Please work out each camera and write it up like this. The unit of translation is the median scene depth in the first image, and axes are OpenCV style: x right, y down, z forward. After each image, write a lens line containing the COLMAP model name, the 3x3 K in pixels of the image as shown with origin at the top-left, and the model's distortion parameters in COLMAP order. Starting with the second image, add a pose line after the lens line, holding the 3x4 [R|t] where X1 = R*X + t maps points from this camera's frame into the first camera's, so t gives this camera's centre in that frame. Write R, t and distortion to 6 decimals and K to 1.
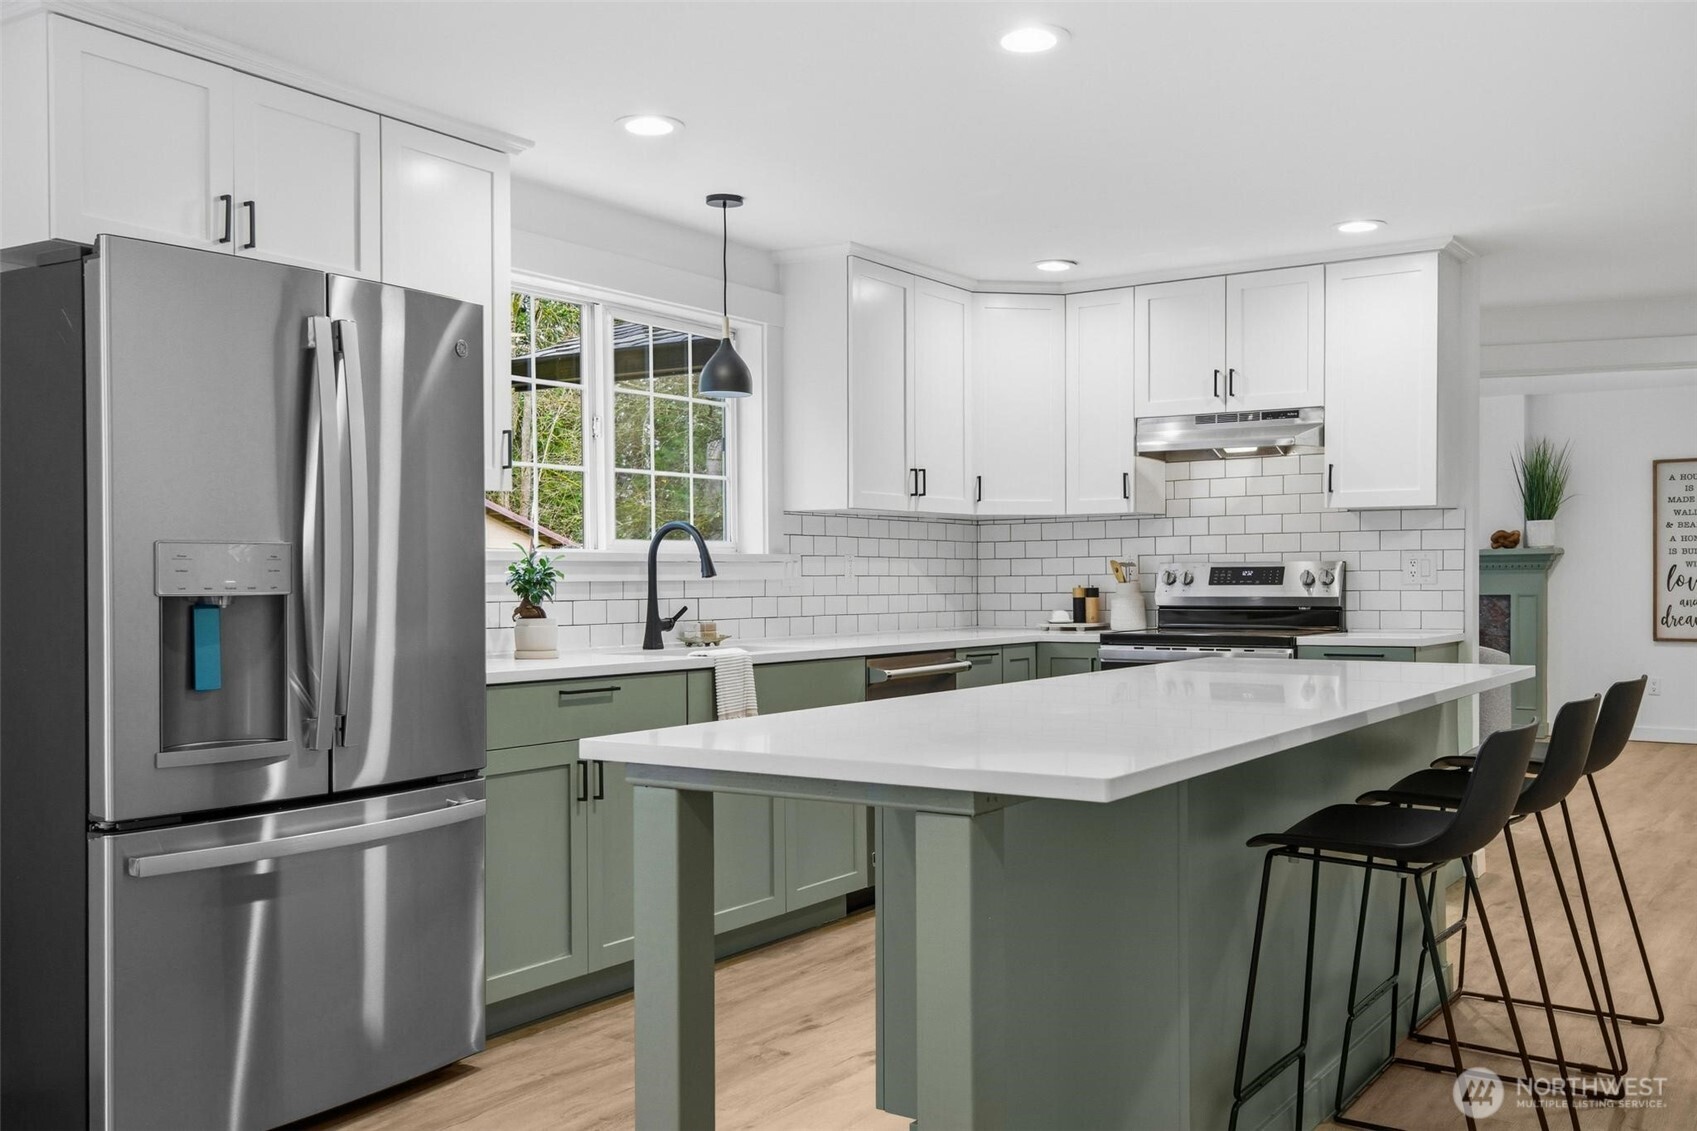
lens RADIAL K [[1578.8, 0, 843.0], [0, 1578.8, 581.4], [0, 0, 1]] dist [0.045153, 0.000000]
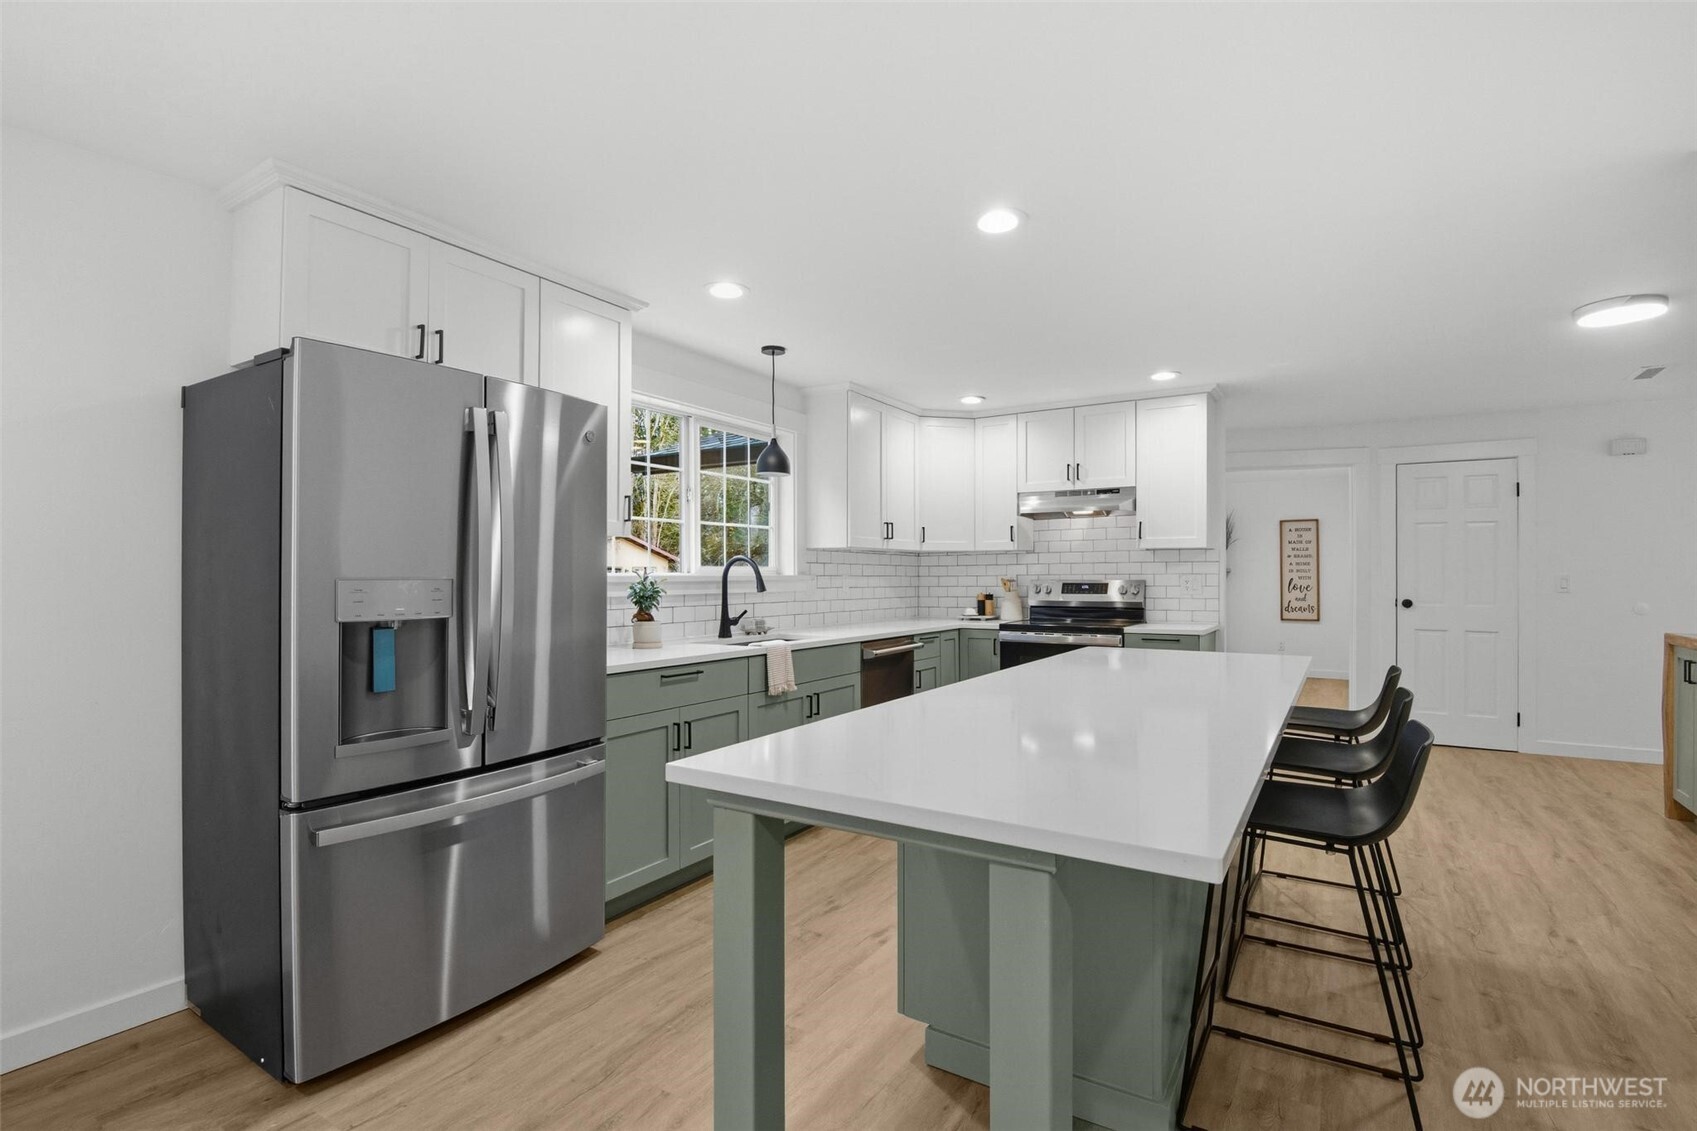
lens RADIAL K [[801.2, 0, 851.3], [0, 801.2, 560.3], [0, 0, 1]] dist [-0.000541, -0.000987]
pose [[0.999141, 0.004017, 0.041251, -0.031008], [-0.003108, 0.999752, -0.022068, -0.017600], [-0.041329, 0.021921, 0.998905, 0.222055]]
